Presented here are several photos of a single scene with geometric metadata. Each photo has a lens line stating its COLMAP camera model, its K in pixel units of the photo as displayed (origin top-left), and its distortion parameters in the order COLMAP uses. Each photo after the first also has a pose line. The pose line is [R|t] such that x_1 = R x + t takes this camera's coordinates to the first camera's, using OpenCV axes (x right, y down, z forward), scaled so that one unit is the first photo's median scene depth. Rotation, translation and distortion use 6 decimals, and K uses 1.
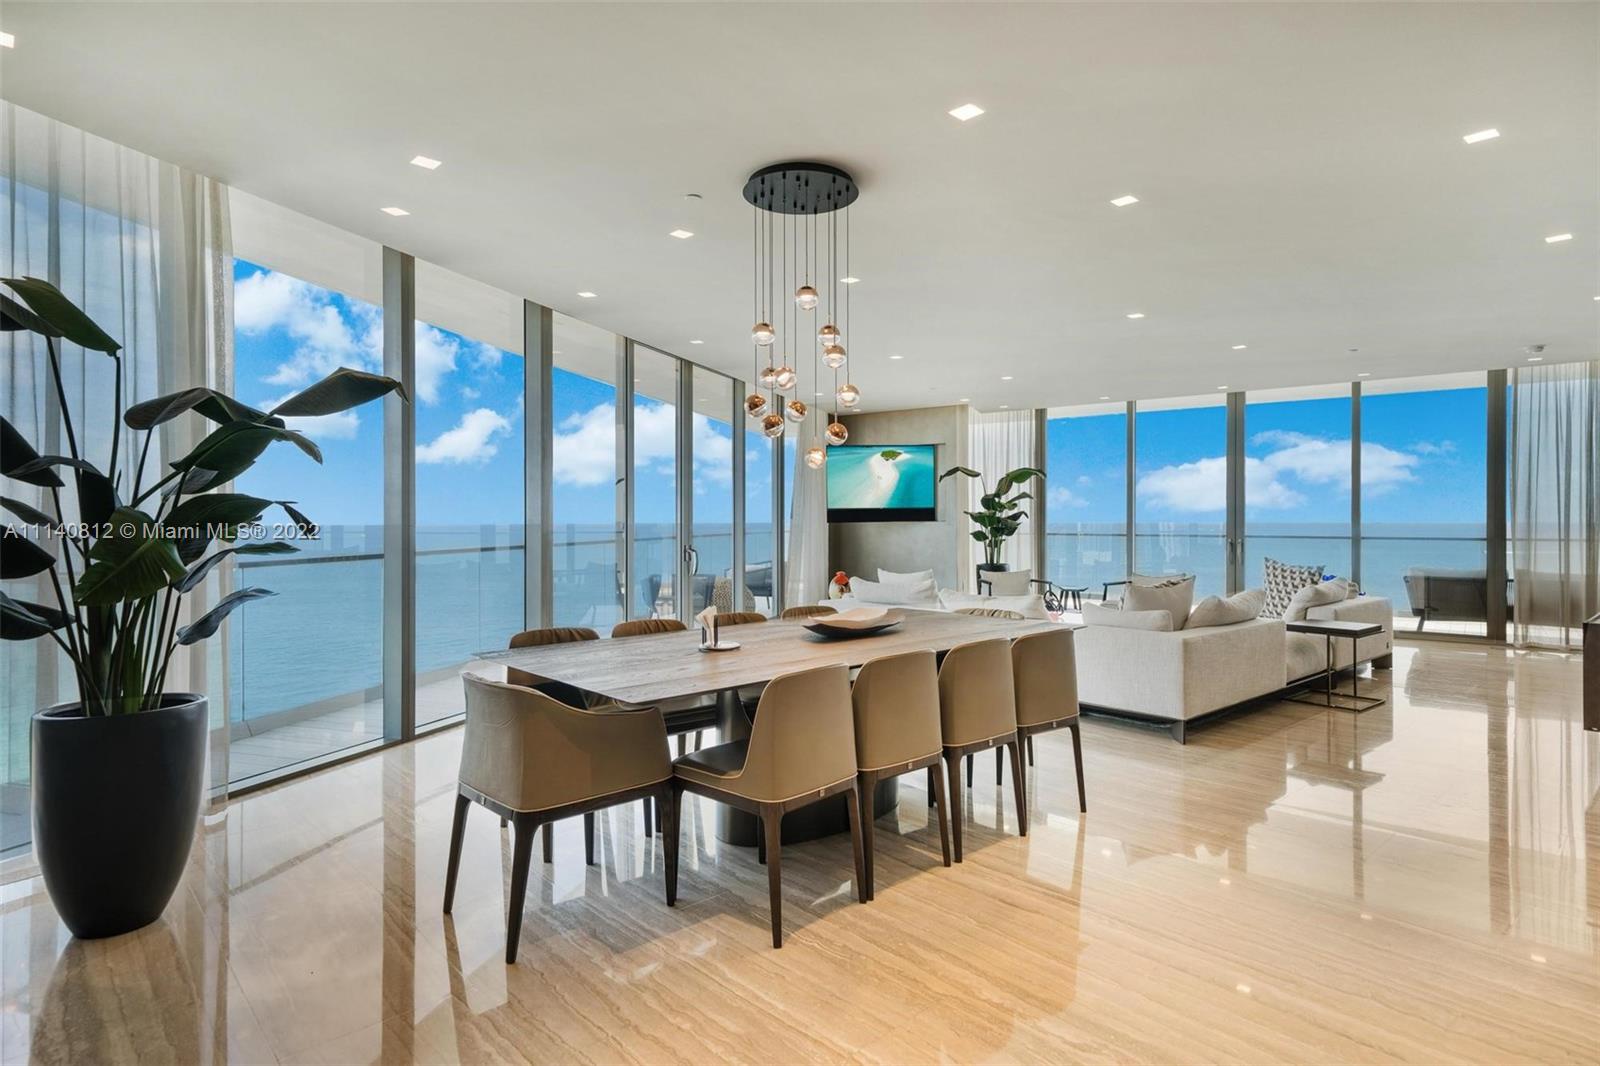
lens RADIAL K [[839.8, 0, 801.0], [0, 839.8, 523.3], [0, 0, 1]] dist [0.000946, -0.000531]
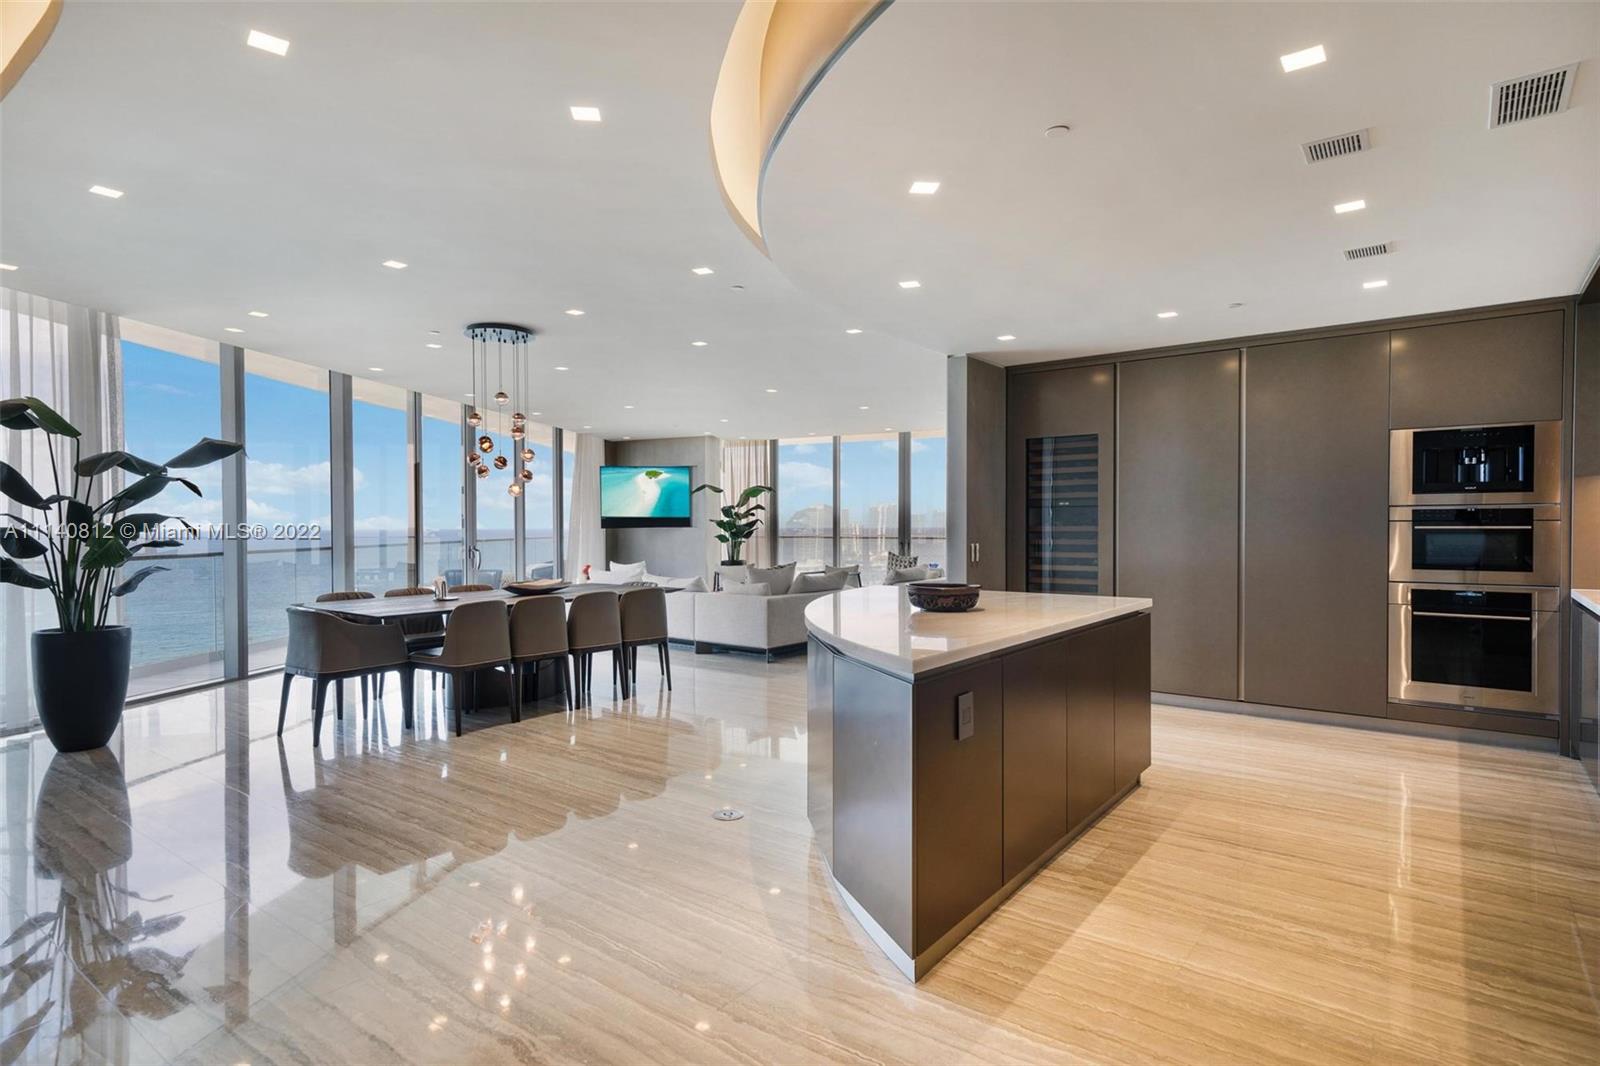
lens RADIAL K [[840.5, 0, 805.6], [0, 840.5, 537.9], [0, 0, 1]] dist [0.014368, 0.000537]
pose [[0.983967, -0.004315, 0.178301, 0.109446], [0.002400, 0.999937, 0.010953, 0.000404], [-0.178337, -0.010349, 0.983915, -0.290790]]
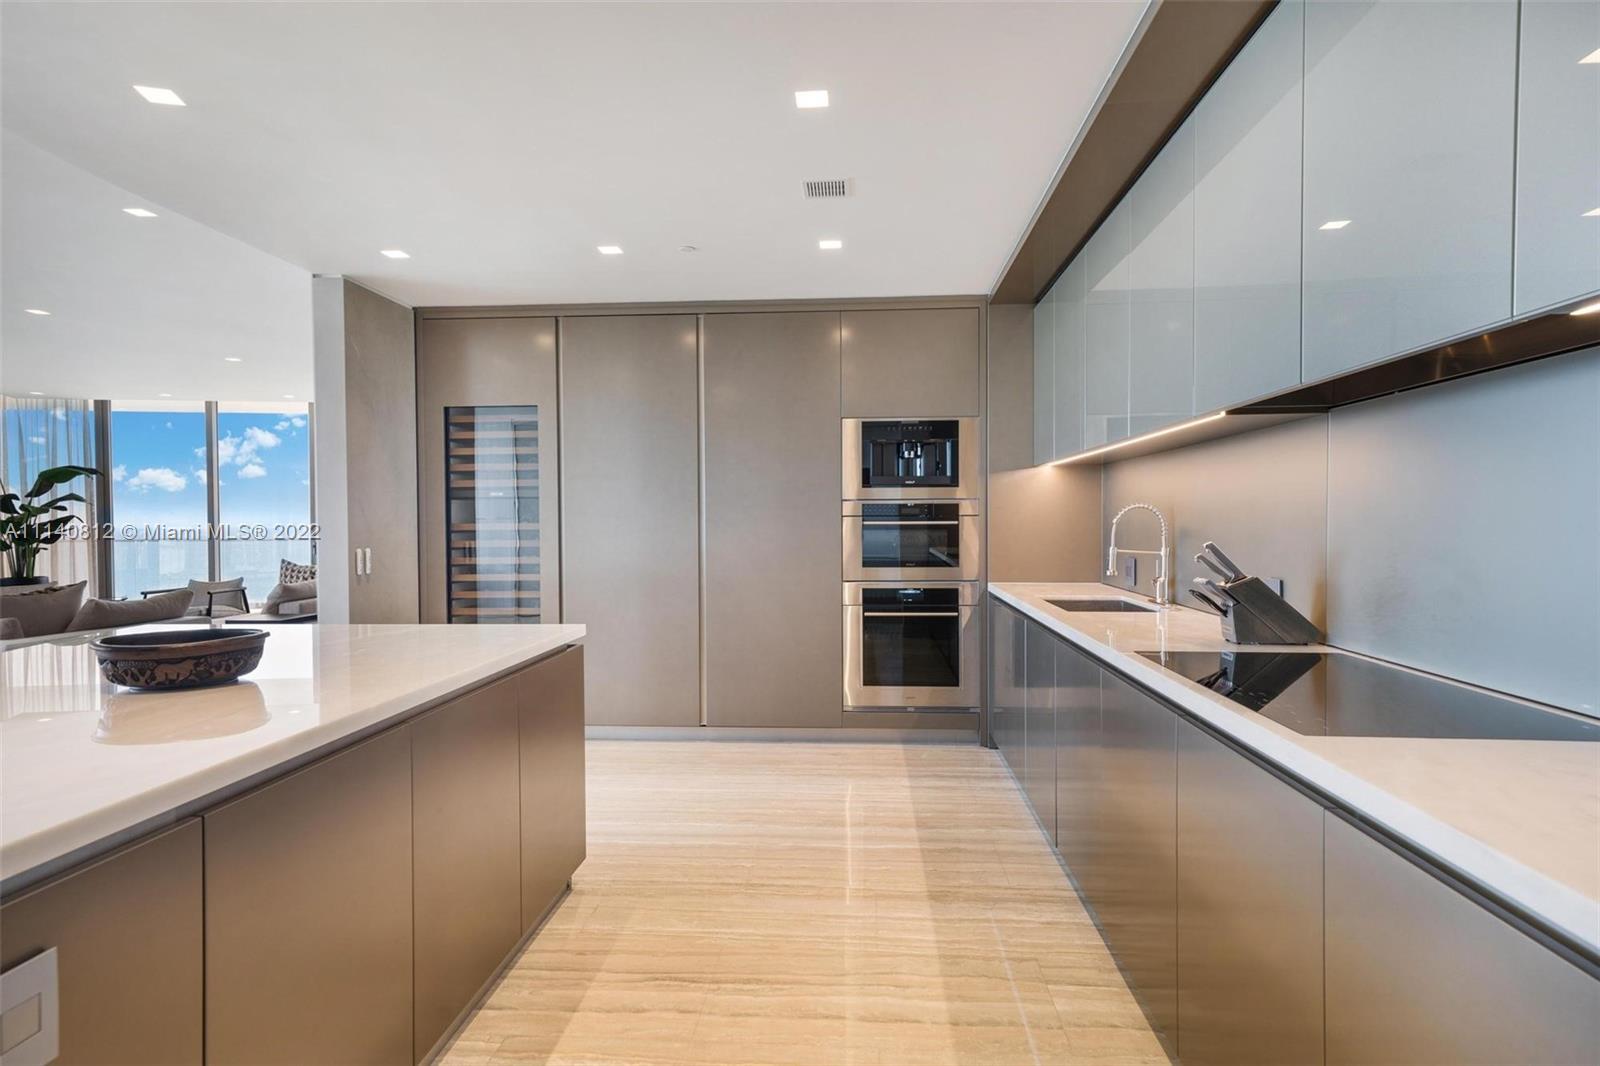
lens RADIAL K [[839.8, 0, 804.3], [0, 839.8, 537.1], [0, 0, 1]] dist [0.000946, -0.000531]
pose [[0.721606, -0.017602, 0.692080, 0.215643], [0.008223, 0.999824, 0.016856, 0.000172], [-0.692255, -0.006473, 0.721624, -0.164466]]
